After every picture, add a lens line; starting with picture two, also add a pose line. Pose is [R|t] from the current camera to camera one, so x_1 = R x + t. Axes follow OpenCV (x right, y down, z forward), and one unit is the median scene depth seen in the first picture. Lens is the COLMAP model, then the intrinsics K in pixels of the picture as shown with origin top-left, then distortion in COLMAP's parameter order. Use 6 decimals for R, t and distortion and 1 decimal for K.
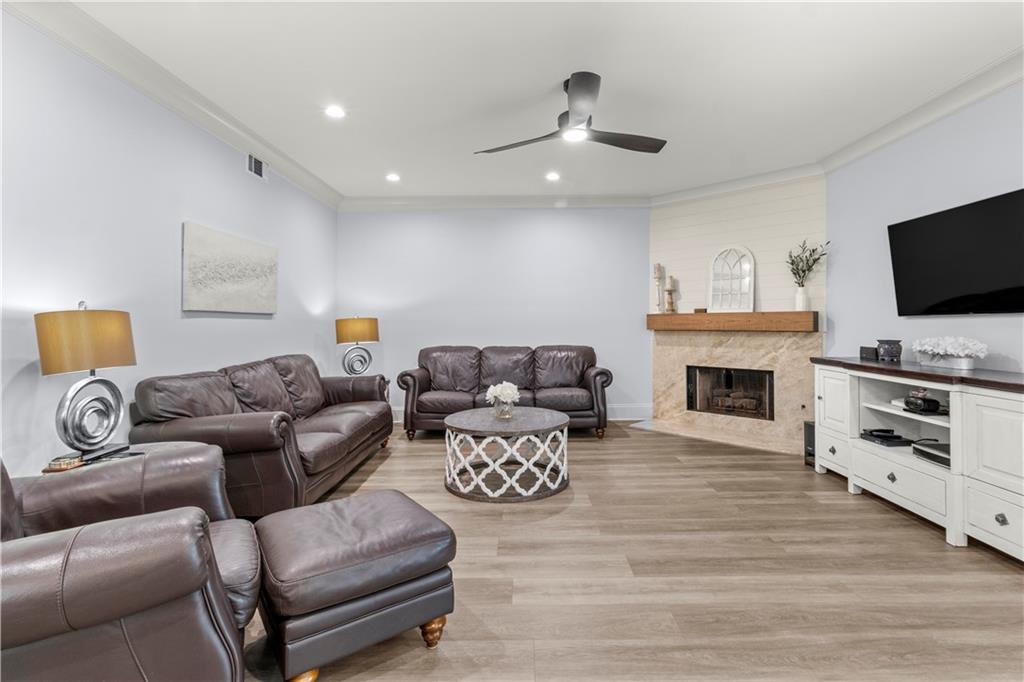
lens RADIAL K [[484.9, 0, 523.9], [0, 484.9, 317.9], [0, 0, 1]] dist [-0.002604, -0.000205]
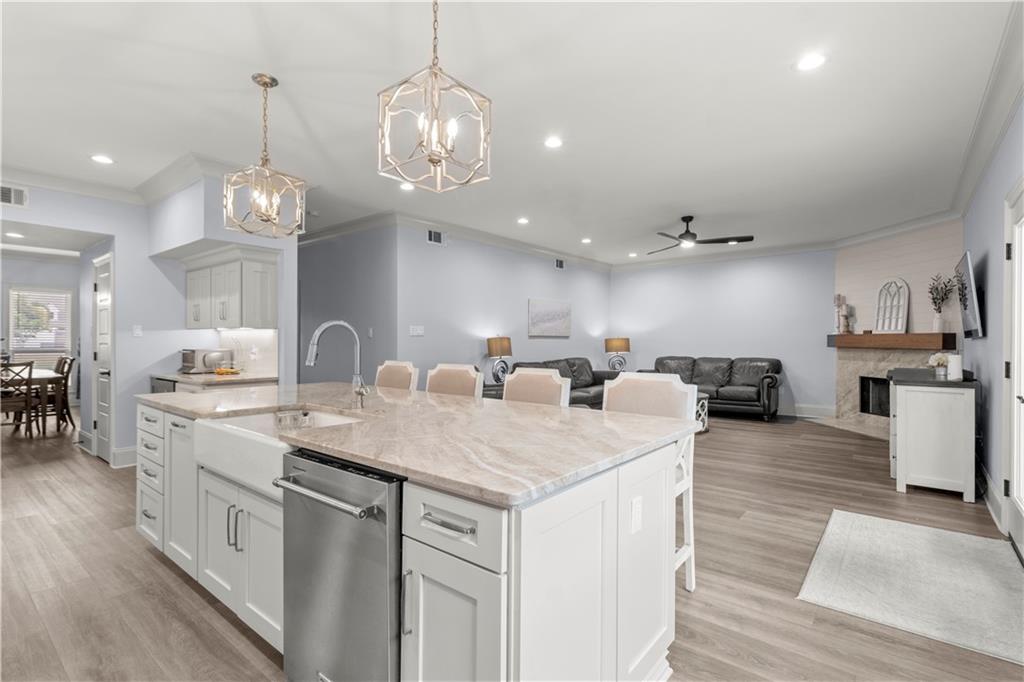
lens RADIAL K [[484.9, 0, 512.8], [0, 484.9, 340.5], [0, 0, 1]] dist [-0.002604, -0.000205]
pose [[0.765757, 0.002911, -0.643124, 0.469968], [0.005138, 0.999930, 0.010643, -0.011394], [0.643110, -0.011454, 0.765688, -0.534682]]
